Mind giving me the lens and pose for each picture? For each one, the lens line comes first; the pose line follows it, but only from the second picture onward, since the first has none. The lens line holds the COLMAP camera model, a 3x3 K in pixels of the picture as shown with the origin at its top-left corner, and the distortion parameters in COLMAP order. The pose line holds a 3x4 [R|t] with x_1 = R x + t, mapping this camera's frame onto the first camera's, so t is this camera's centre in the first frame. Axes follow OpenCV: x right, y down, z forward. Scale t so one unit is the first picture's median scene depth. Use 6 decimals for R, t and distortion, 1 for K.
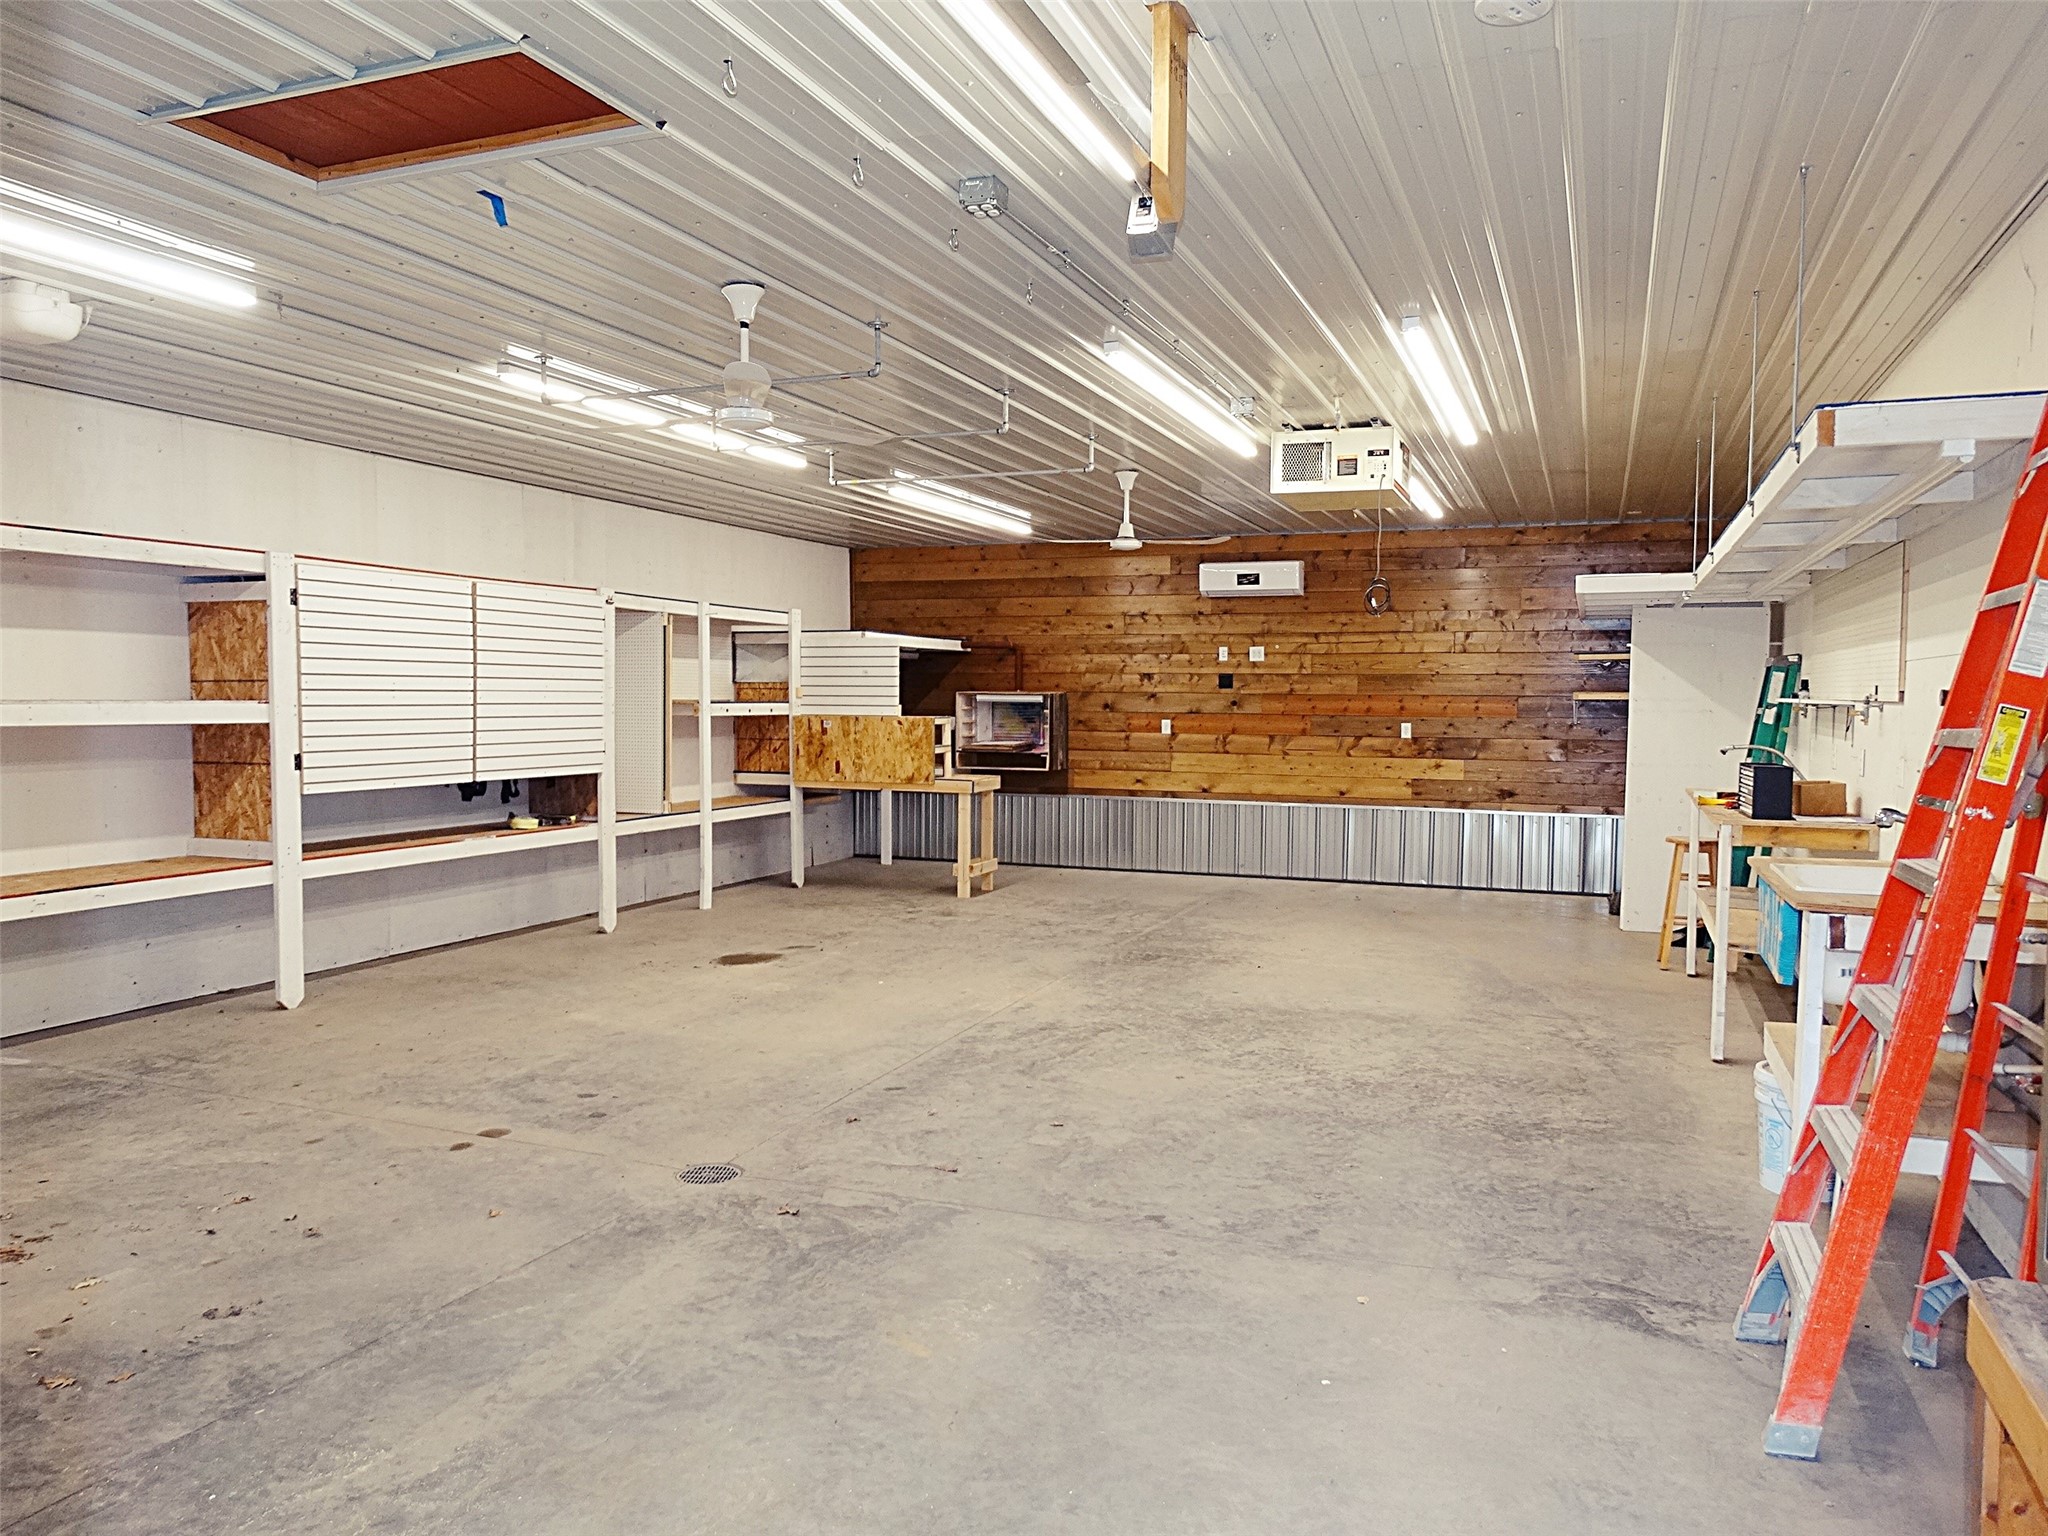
lens RADIAL K [[1449.9, 0, 1033.7], [0, 1449.9, 777.6], [0, 0, 1]] dist [-0.013138, 0.001105]
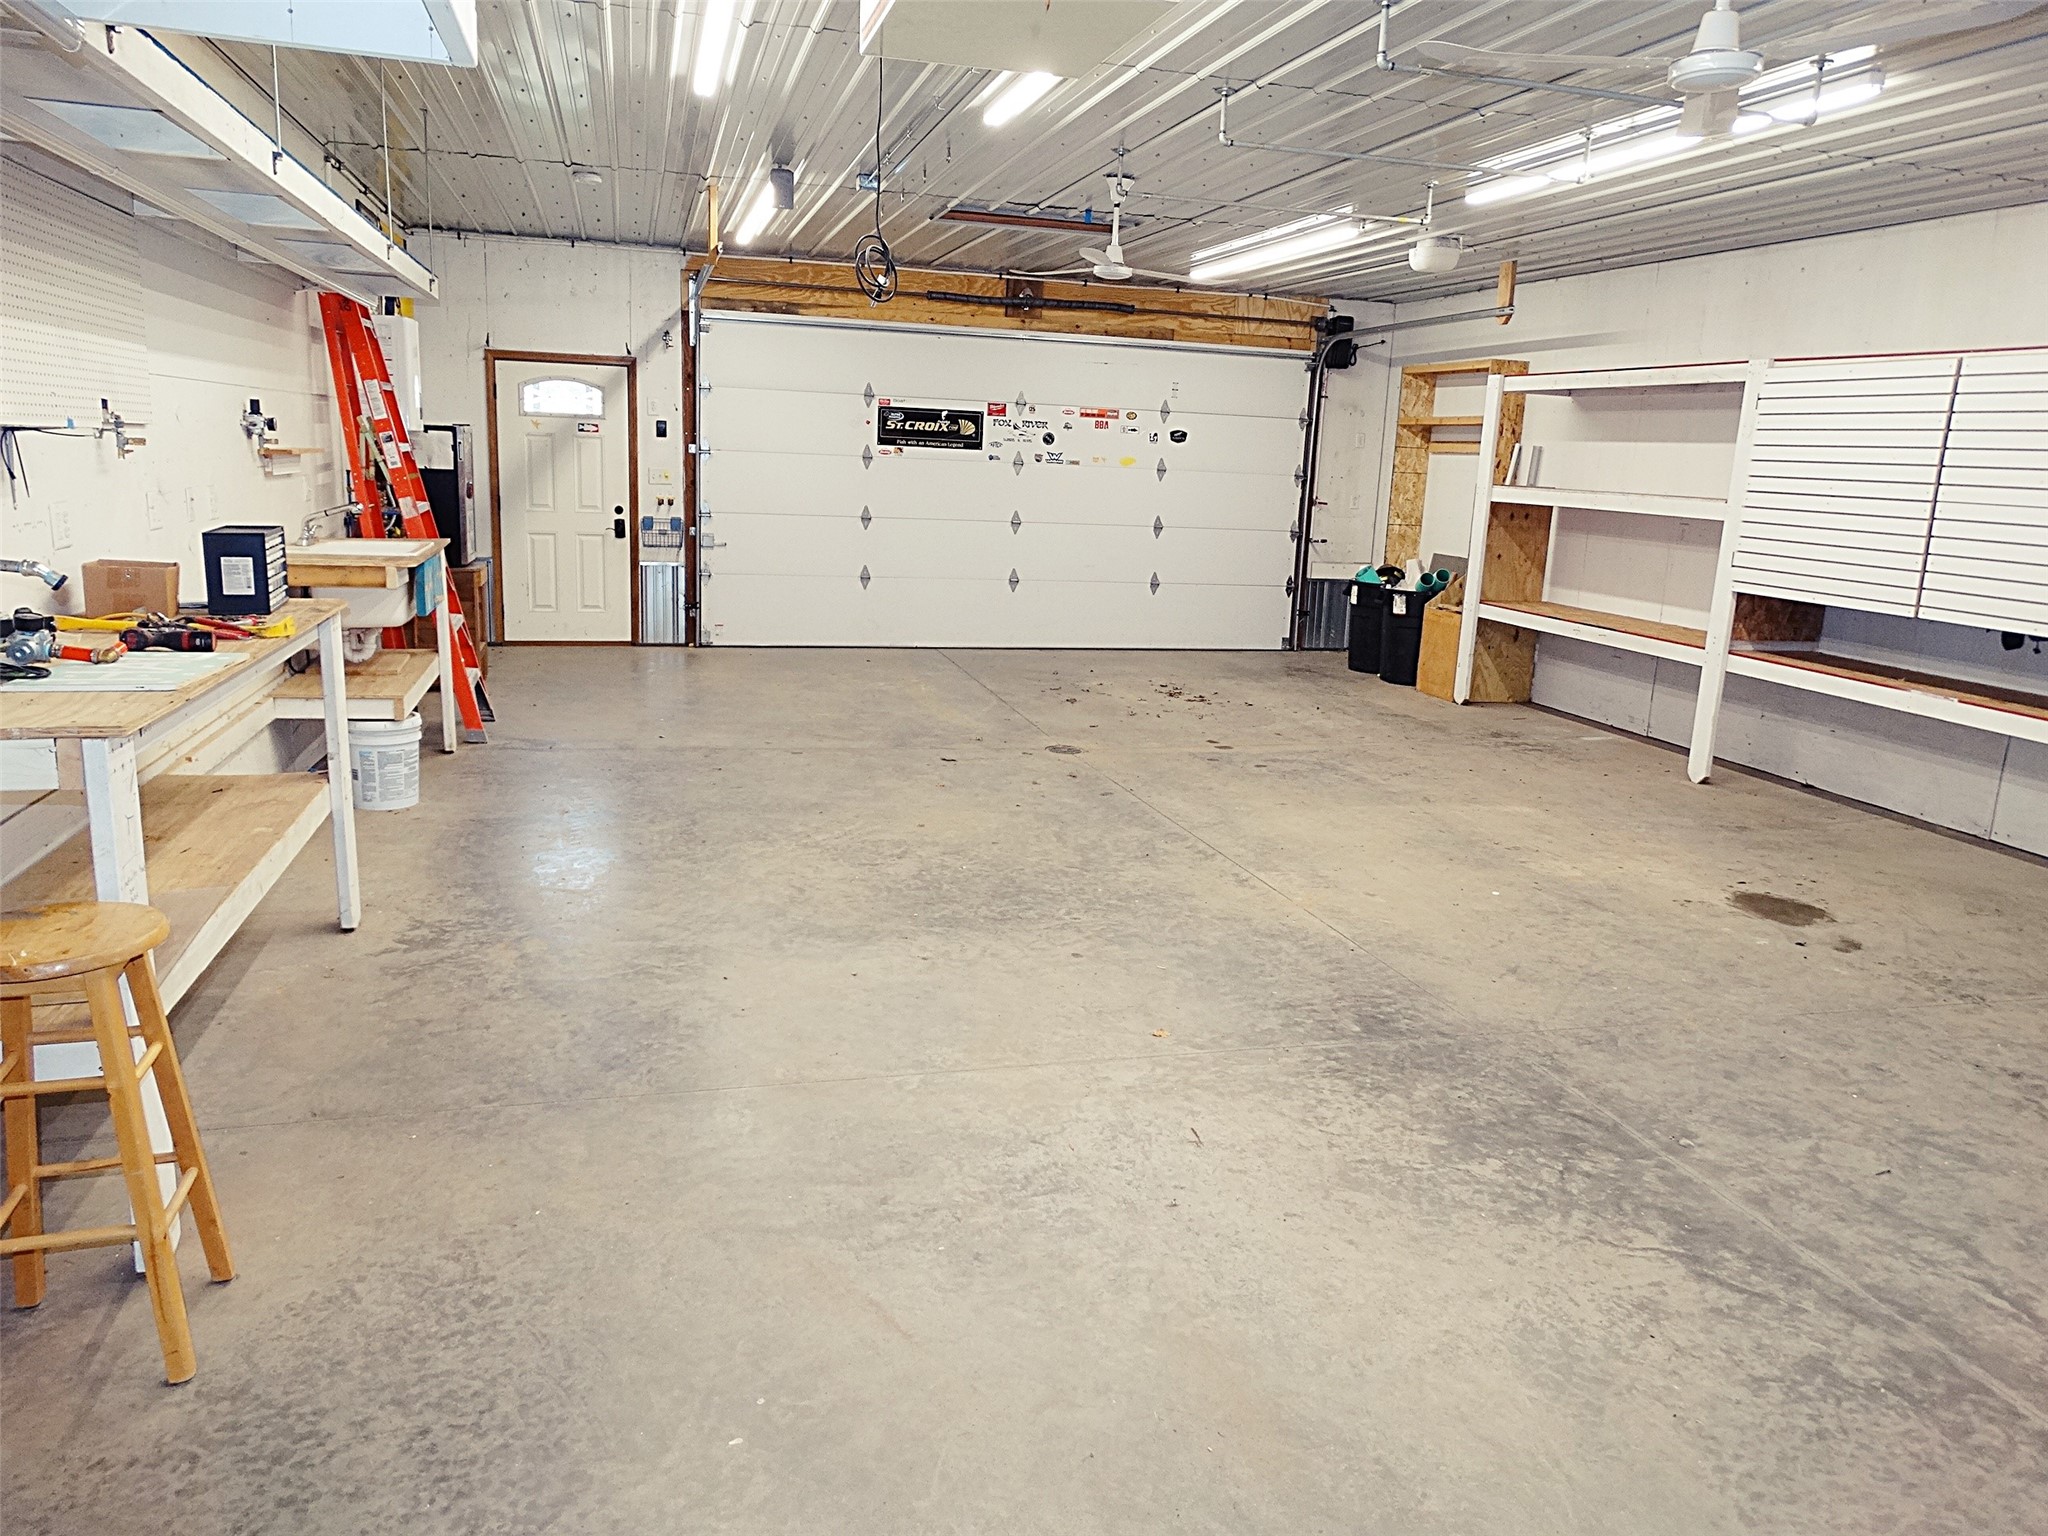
lens RADIAL K [[1449.9, 0, 1032.6], [0, 1449.9, 761.0], [0, 0, 1]] dist [-0.013138, 0.001105]
pose [[-0.803206, 0.080707, -0.590210, 0.631105], [-0.076319, 0.968674, 0.236320, -0.090194], [0.590793, 0.234857, -0.771885, 1.787178]]
